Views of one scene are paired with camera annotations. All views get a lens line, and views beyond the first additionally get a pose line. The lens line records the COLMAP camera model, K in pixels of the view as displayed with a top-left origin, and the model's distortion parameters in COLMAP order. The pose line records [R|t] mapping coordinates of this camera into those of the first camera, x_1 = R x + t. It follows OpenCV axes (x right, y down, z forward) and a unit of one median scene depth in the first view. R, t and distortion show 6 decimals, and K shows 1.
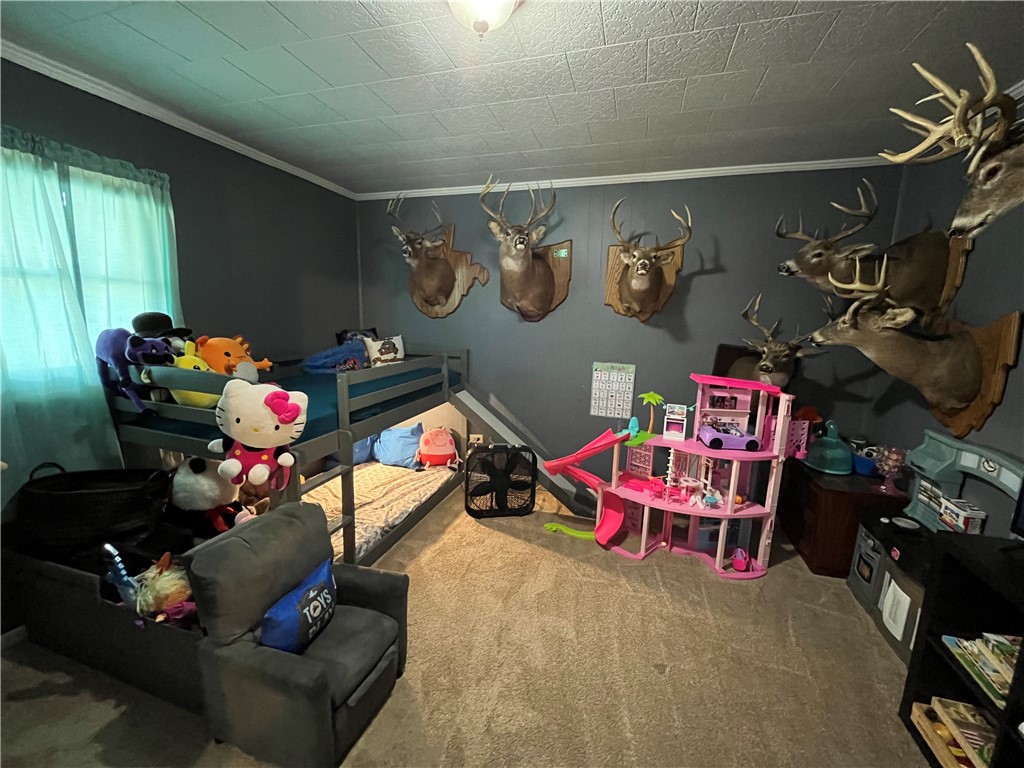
lens RADIAL K [[415.0, 0, 512.0], [0, 415.0, 384.0], [0, 0, 1]] dist [-0.001786, 0.000013]
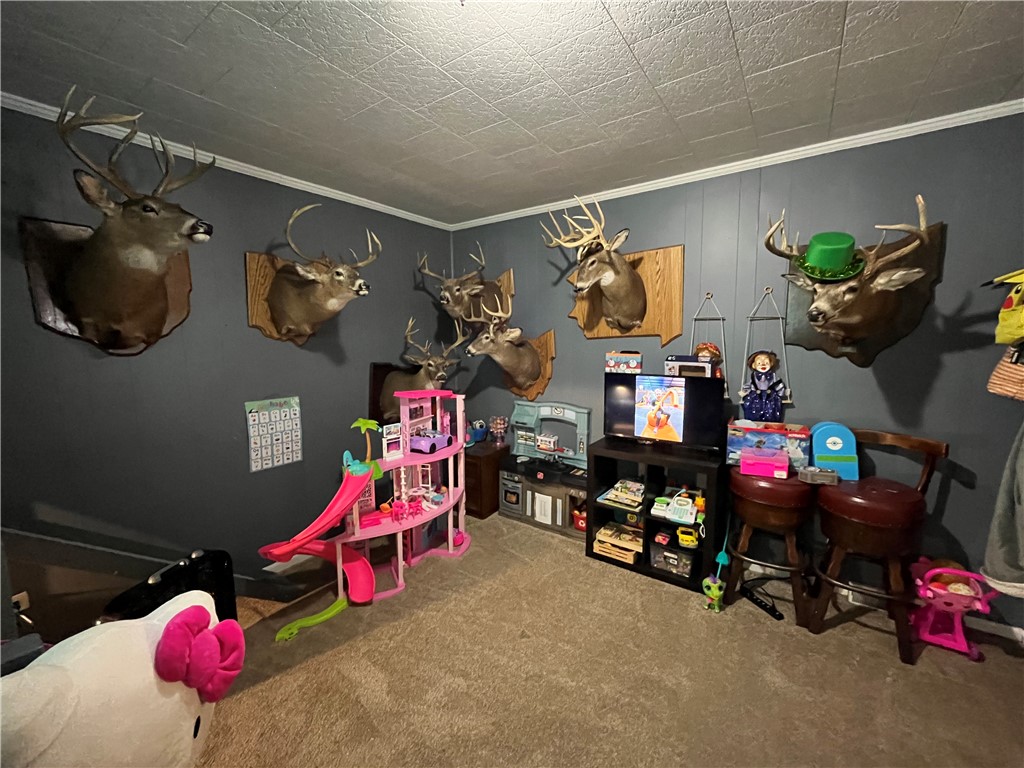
lens RADIAL K [[415.0, 0, 512.0], [0, 415.0, 384.0], [0, 0, 1]] dist [-0.001786, 0.000013]
pose [[0.303559, -0.138904, 0.942633, -0.466843], [0.175792, 0.980498, 0.087873, -0.086306], [-0.936455, 0.139033, 0.322058, 0.390749]]
